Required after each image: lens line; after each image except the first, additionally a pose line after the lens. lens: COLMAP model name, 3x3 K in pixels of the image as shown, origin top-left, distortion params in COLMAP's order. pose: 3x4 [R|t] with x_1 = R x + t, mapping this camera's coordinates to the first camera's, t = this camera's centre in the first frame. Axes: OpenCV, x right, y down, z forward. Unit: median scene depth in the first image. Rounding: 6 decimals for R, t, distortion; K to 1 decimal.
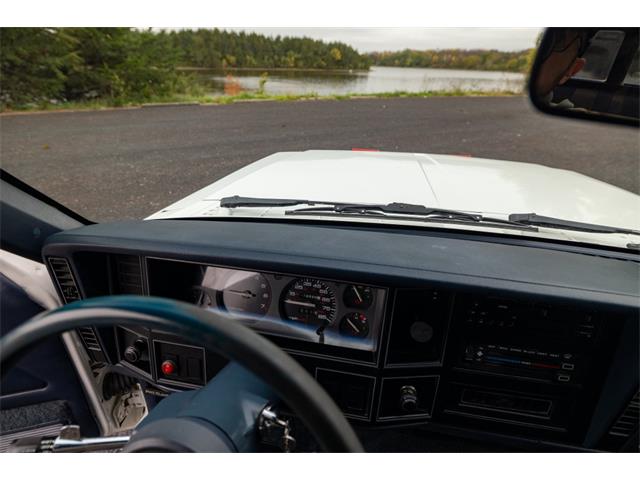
lens RADIAL K [[347.4, 0, 320.0], [0, 347.4, 240.0], [0, 0, 1]] dist [-0.000501, -0.000001]
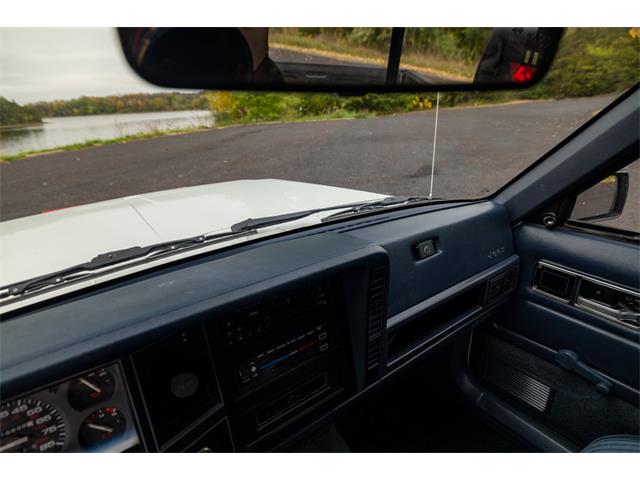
lens RADIAL K [[347.4, 0, 320.0], [0, 347.4, 240.0], [0, 0, 1]] dist [-0.000501, -0.000001]
pose [[0.707340, -0.324063, 0.628215, 0.086429], [0.383984, 0.922318, 0.043428, 0.023847], [-0.593487, 0.210506, 0.776827, 0.062948]]
